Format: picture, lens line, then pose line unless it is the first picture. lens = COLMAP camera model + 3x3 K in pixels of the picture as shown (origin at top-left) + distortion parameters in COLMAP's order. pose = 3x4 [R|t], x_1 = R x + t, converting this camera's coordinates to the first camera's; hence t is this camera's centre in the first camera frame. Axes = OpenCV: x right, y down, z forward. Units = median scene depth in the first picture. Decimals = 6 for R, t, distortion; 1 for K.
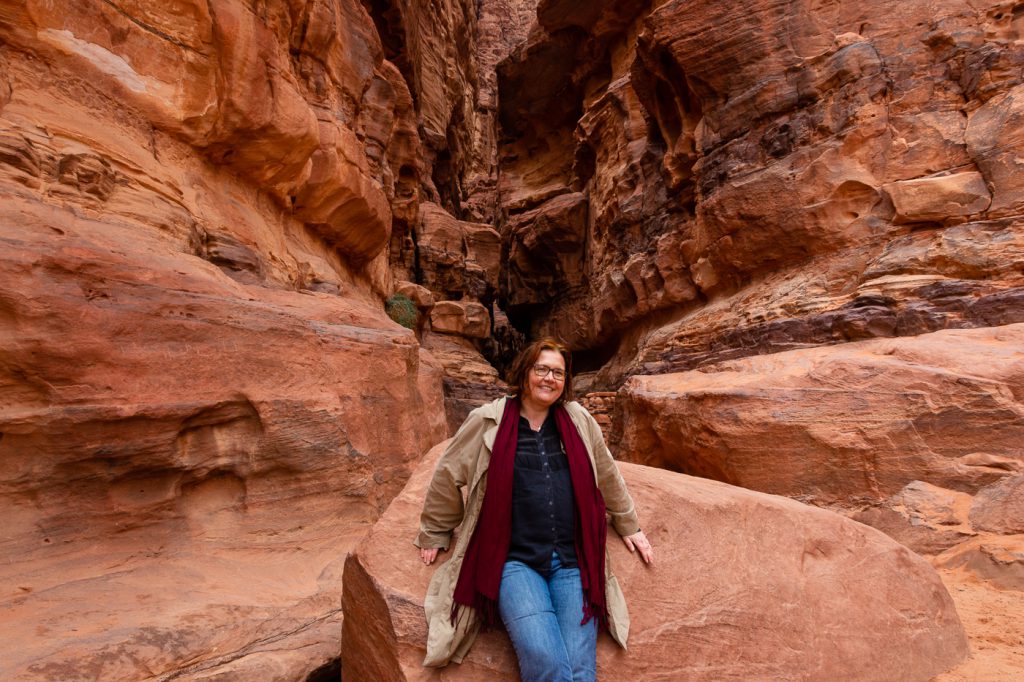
lens RADIAL K [[785.5, 0, 511.1], [0, 785.5, 354.9], [0, 0, 1]] dist [0.019595, -0.002478]
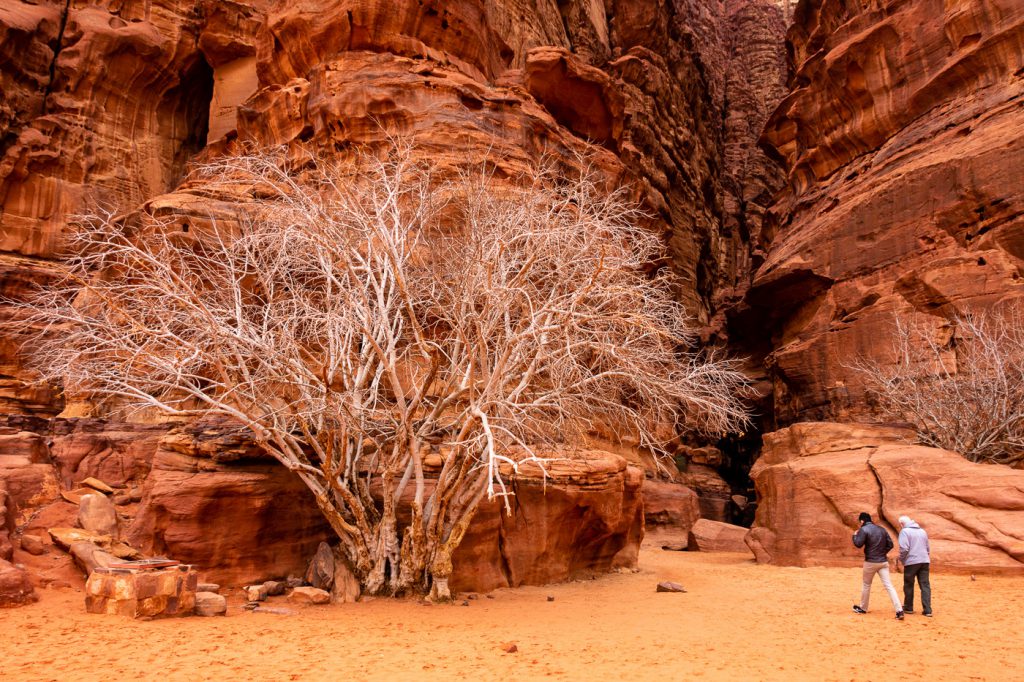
lens RADIAL K [[785.5, 0, 511.1], [0, 785.5, 354.9], [0, 0, 1]] dist [0.019595, -0.002478]
pose [[0.950490, -0.022003, -0.309975, 0.022182], [-0.005499, 0.996143, -0.087569, -0.030403], [0.310707, 0.084938, 0.946703, -0.263901]]
